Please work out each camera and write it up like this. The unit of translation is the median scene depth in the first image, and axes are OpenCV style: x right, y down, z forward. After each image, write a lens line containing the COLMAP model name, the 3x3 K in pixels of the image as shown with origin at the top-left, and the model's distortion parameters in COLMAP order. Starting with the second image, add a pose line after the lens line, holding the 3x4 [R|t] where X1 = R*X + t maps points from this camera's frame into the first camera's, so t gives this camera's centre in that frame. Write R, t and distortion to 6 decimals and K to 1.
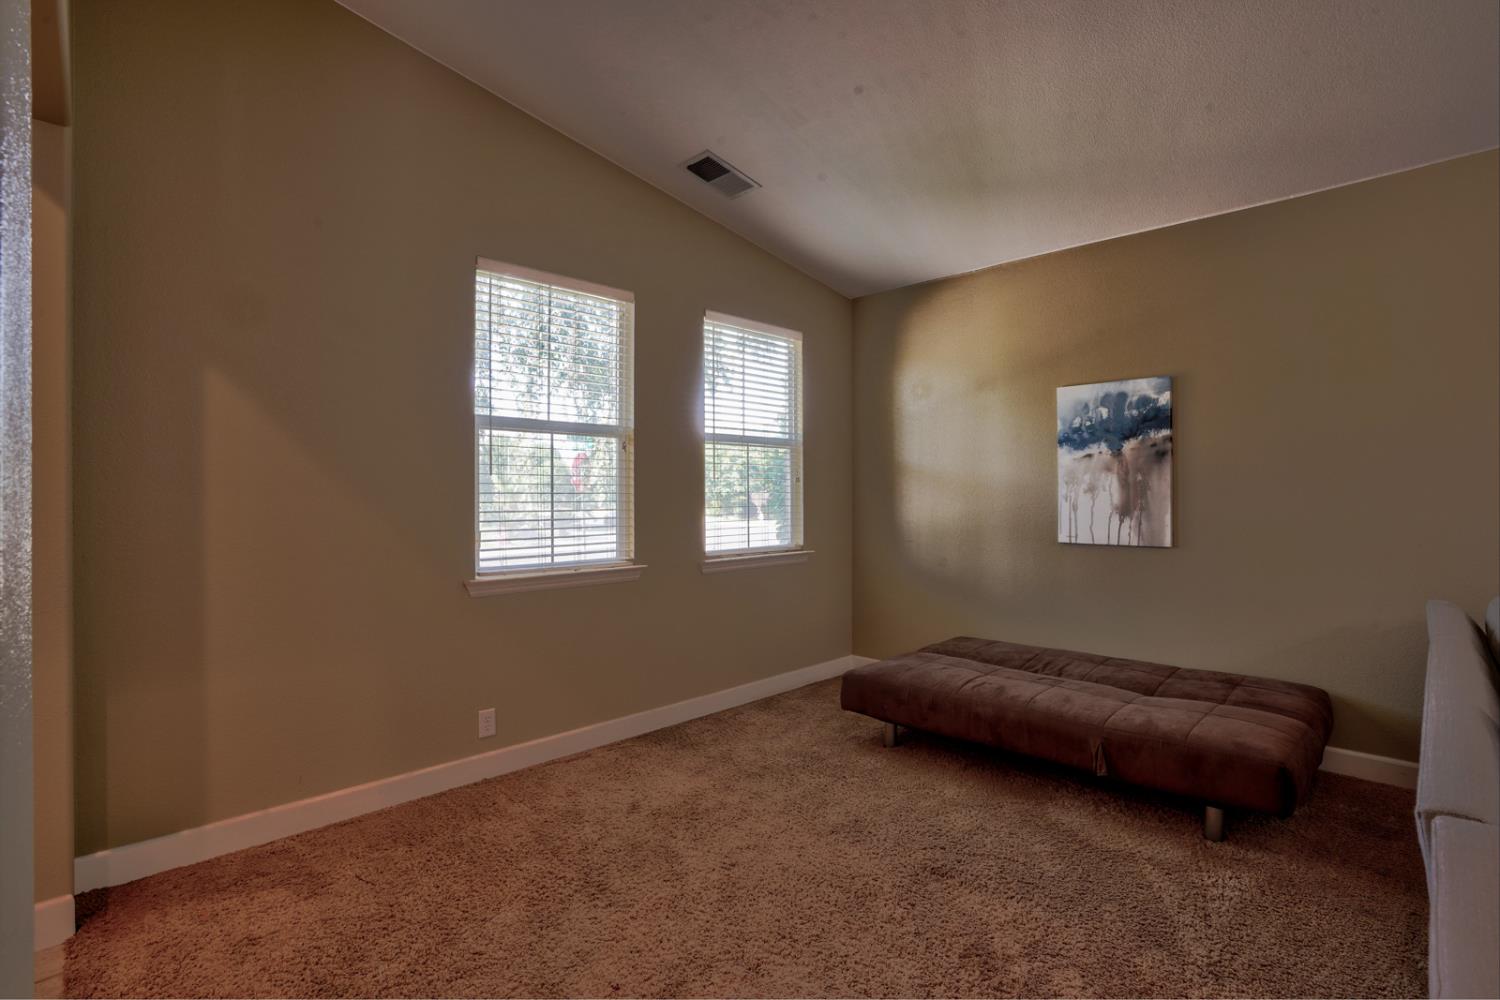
lens RADIAL K [[711.5, 0, 793.9], [0, 711.5, 497.2], [0, 0, 1]] dist [-0.027605, 0.000185]
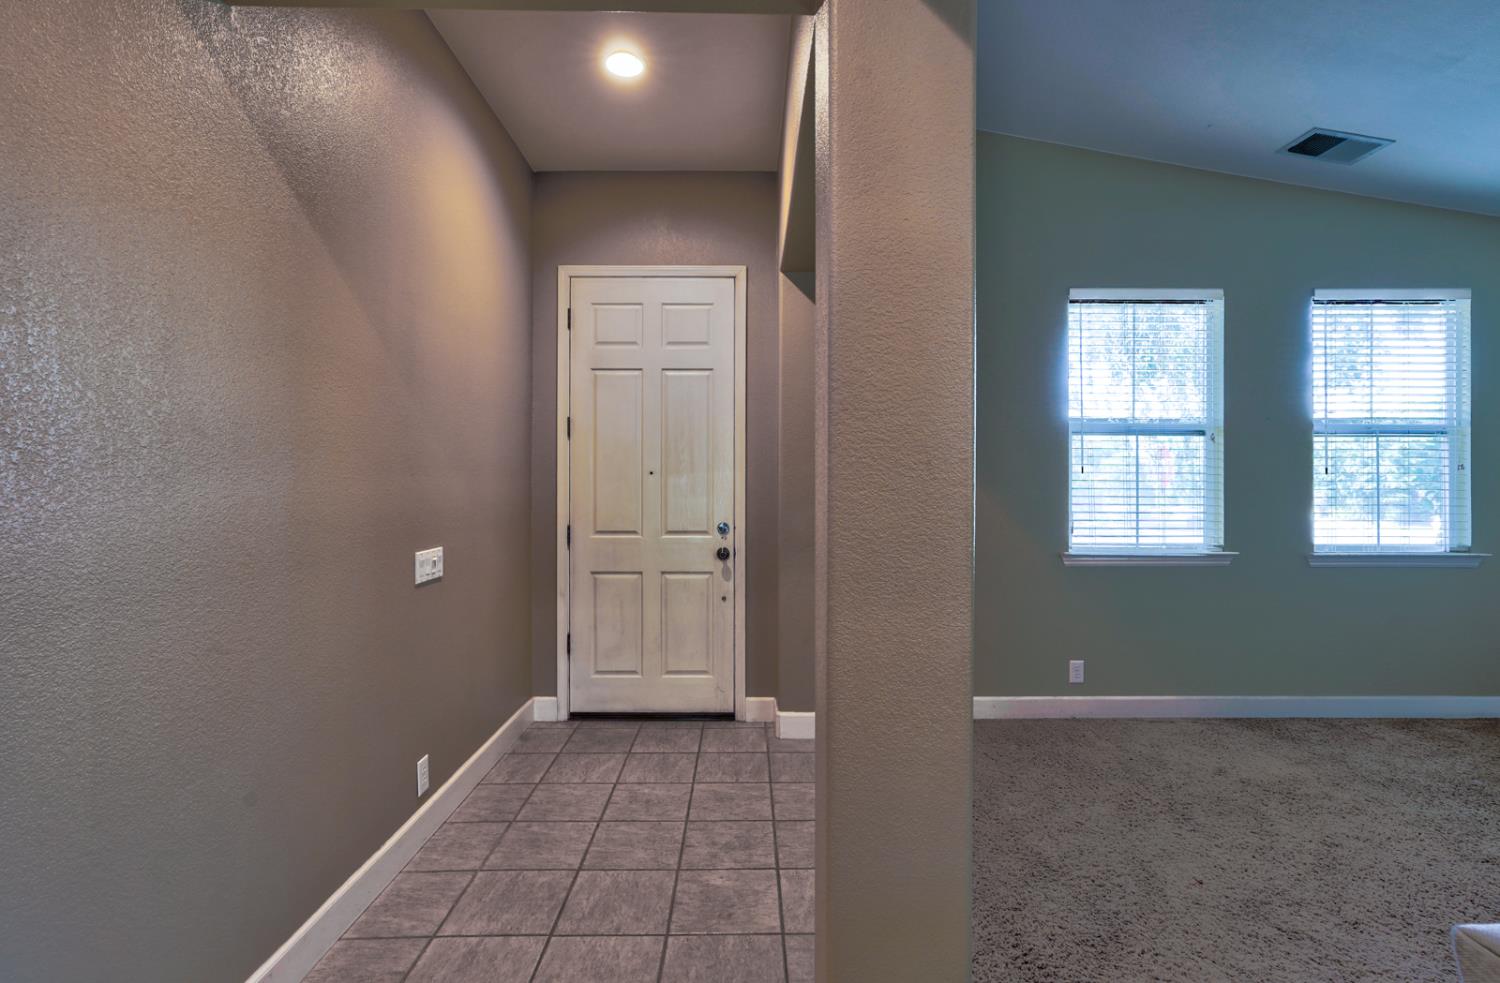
lens RADIAL K [[662.3, 0, 749.8], [0, 662.3, 482.6], [0, 0, 1]] dist [0.000749, 0.000915]
pose [[0.663187, 0.000769, -0.748453, 0.043361], [-0.005938, 0.999973, -0.004234, 0.002902], [0.748430, 0.007252, 0.663174, -0.171257]]
